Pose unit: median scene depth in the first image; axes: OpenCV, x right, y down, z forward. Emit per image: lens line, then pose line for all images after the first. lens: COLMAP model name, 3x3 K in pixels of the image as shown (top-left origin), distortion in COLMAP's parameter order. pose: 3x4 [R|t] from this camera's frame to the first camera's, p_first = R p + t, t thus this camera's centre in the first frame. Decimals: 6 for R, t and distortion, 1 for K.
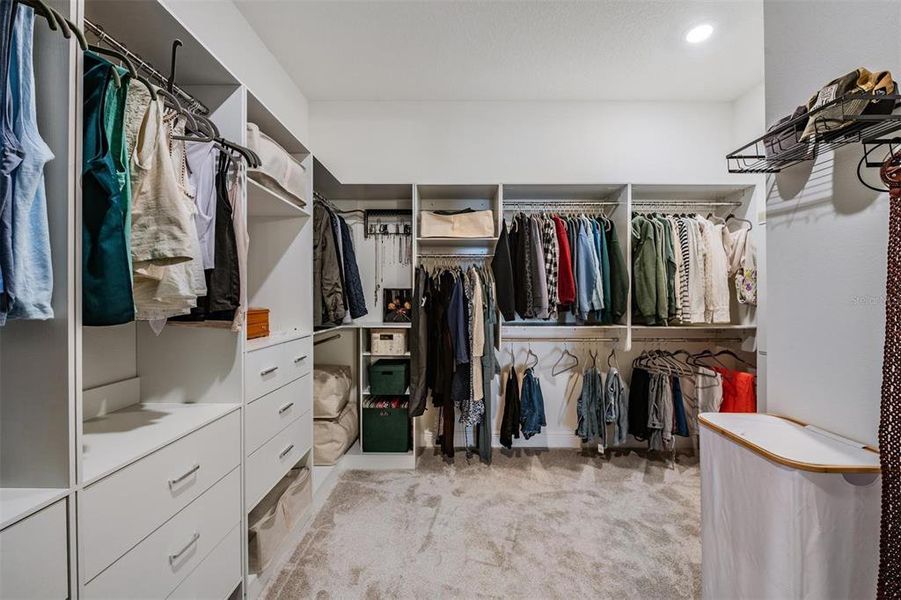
lens RADIAL K [[360.5, 0, 451.0], [0, 360.5, 301.1], [0, 0, 1]] dist [-0.000673, -0.000374]
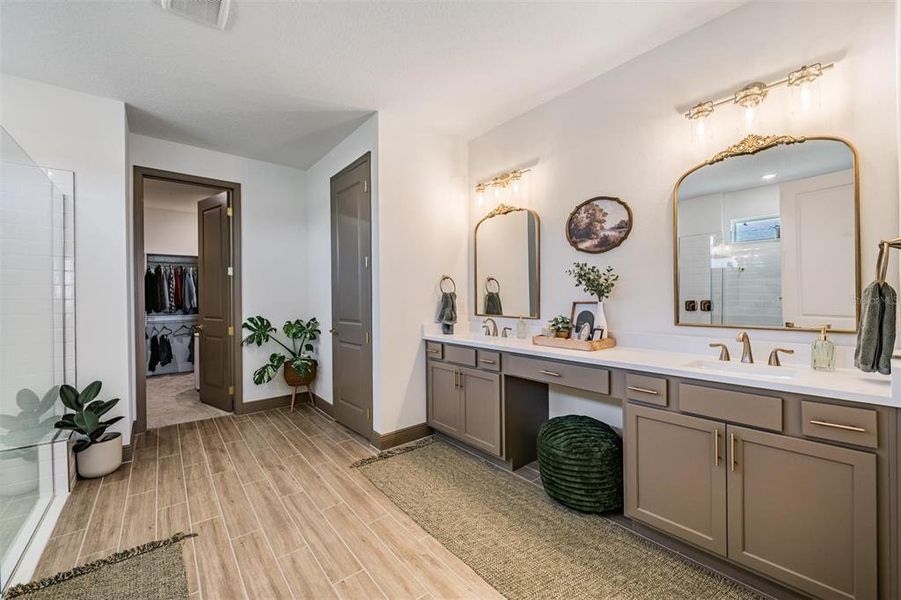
lens RADIAL K [[354.7, 0, 447.4], [0, 354.7, 297.8], [0, 0, 1]] dist [-0.011634, -0.000098]
pose [[0.767770, -0.013551, 0.640582, 0.187024], [0.019276, 0.999812, -0.001953, -0.005870], [-0.640435, 0.013847, 0.767887, -2.012768]]
